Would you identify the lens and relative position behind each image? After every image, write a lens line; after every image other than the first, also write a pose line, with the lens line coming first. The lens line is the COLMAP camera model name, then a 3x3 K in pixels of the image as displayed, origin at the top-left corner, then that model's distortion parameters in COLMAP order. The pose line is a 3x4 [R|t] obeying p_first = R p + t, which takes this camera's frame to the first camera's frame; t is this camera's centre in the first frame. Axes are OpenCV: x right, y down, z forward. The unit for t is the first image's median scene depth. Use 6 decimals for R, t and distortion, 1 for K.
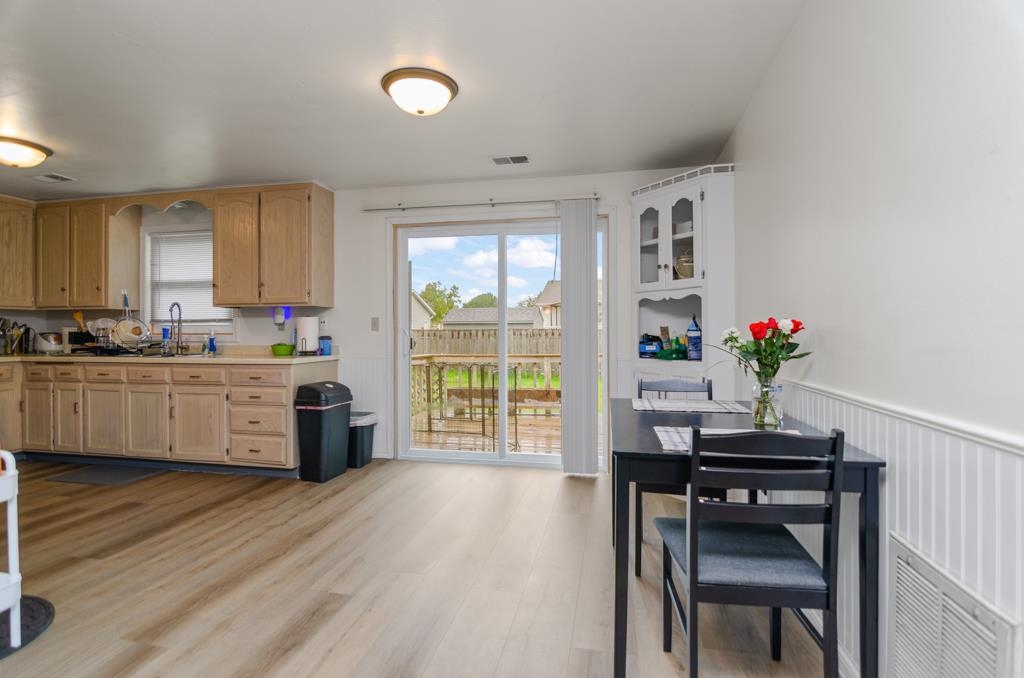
lens RADIAL K [[494.2, 0, 509.3], [0, 494.2, 337.9], [0, 0, 1]] dist [0.000342, -0.006769]
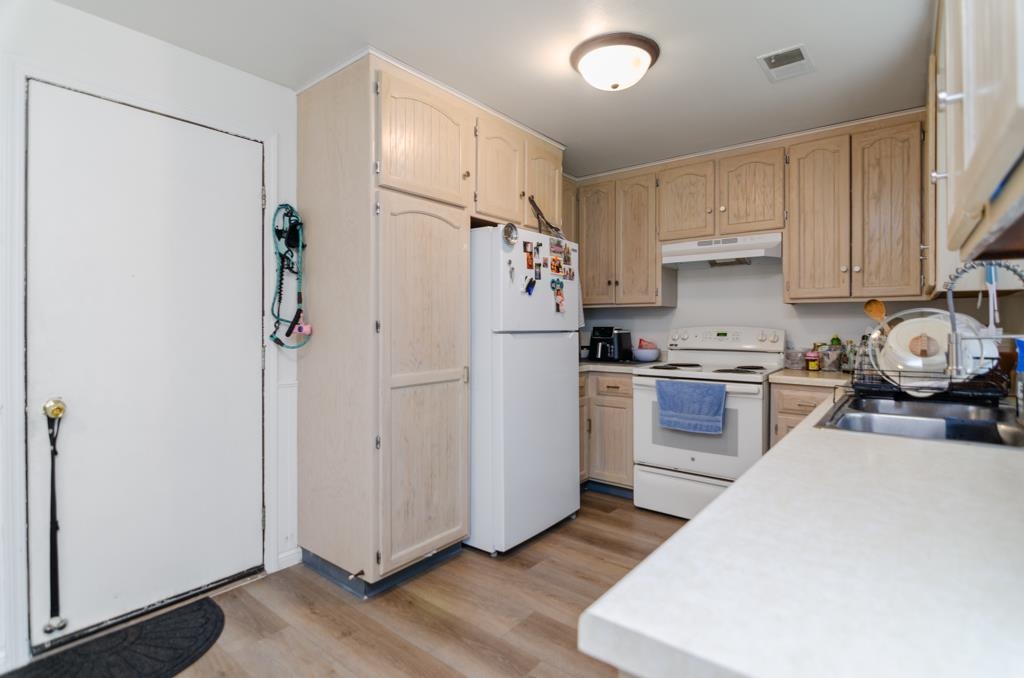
lens RADIAL K [[501.0, 0, 517.0], [0, 501.0, 326.9], [0, 0, 1]] dist [0.004296, -0.007738]
pose [[-0.442136, 0.005525, -0.896931, -0.297738], [-0.011764, 0.999859, 0.011958, -0.033051], [0.896871, 0.015839, -0.442008, 1.007898]]
